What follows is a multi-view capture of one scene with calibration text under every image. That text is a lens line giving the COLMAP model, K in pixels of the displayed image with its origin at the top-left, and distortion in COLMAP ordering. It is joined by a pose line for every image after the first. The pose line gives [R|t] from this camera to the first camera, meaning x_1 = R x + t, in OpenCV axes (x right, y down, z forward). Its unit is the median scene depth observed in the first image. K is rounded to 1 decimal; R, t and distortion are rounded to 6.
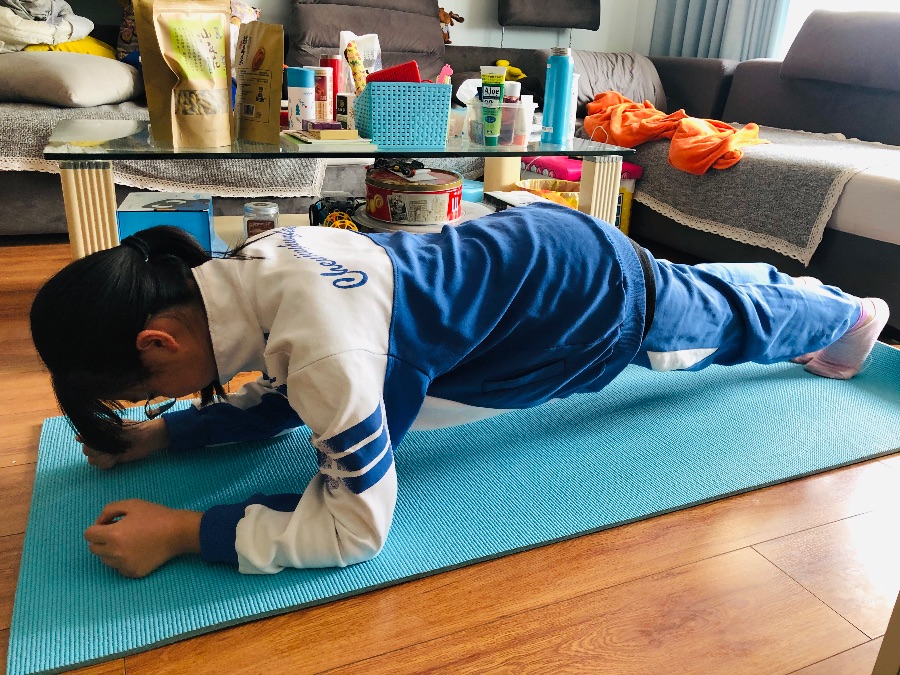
lens RADIAL K [[739.2, 0, 454.8], [0, 739.2, 335.6], [0, 0, 1]] dist [0.004610, 0.011262]
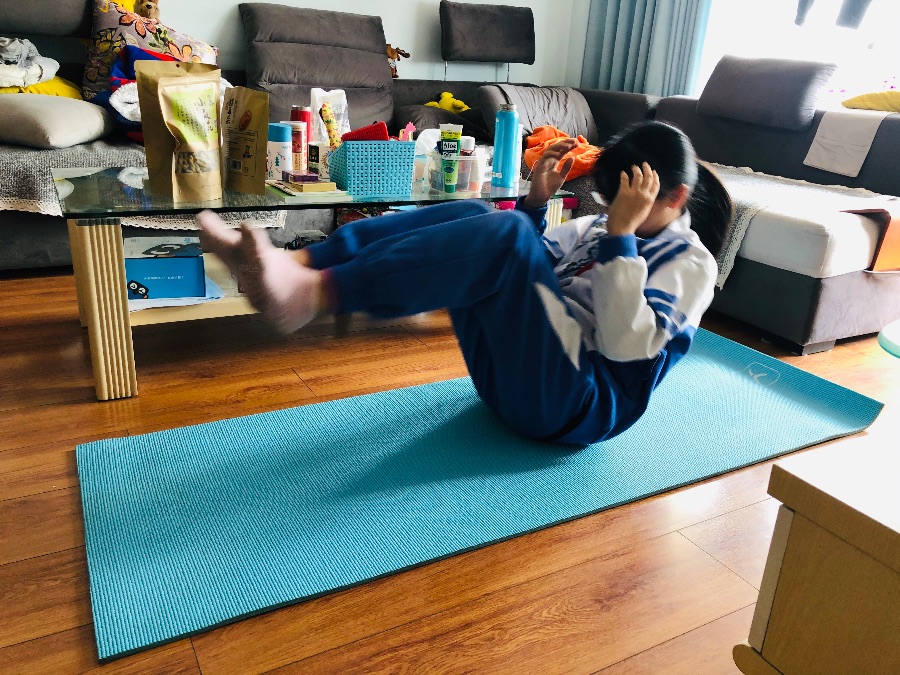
lens RADIAL K [[739.2, 0, 451.8], [0, 739.2, 336.2], [0, 0, 1]] dist [0.004610, 0.011262]
pose [[0.996424, -0.023114, 0.081276, -0.045055], [0.023509, 0.999716, -0.003901, -0.029744], [-0.081163, 0.005797, 0.996684, -0.132948]]
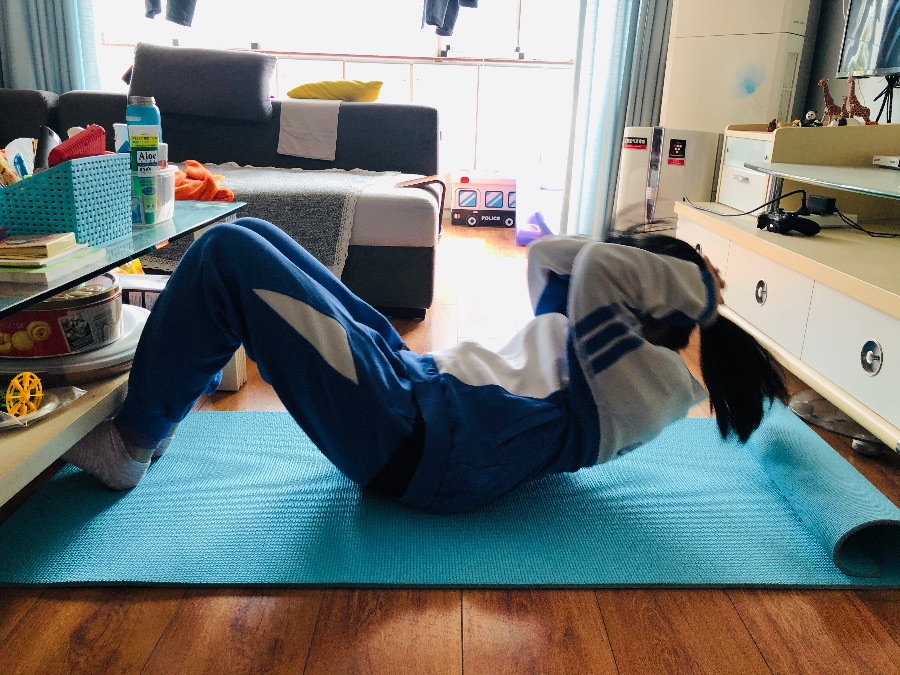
lens RADIAL K [[739.2, 0, 454.7], [0, 739.2, 343.0], [0, 0, 1]] dist [0.004610, 0.011262]
pose [[0.417732, -0.300058, 0.857593, -0.525482], [0.297135, 0.937107, 0.183145, -0.182873], [-0.858610, 0.178315, 0.480617, 0.359294]]
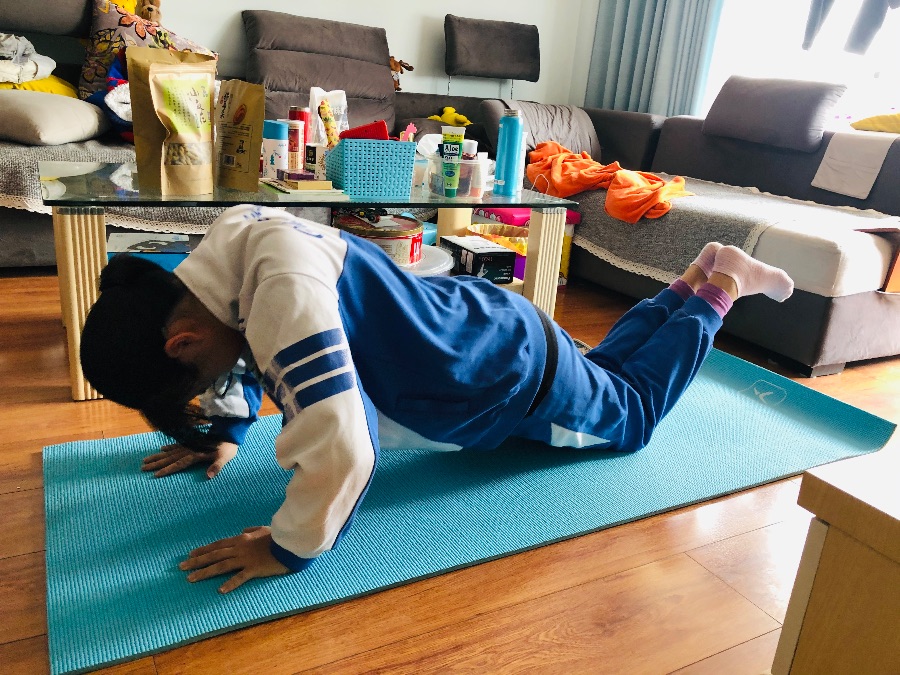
lens RADIAL K [[739.2, 0, 449.6], [0, 739.2, 339.8], [0, 0, 1]] dist [0.004610, 0.011262]
pose [[0.996417, 0.006800, 0.084308, -0.042678], [-0.003968, 0.999424, -0.033709, -0.006622], [-0.084489, 0.033254, 0.995869, -0.087916]]
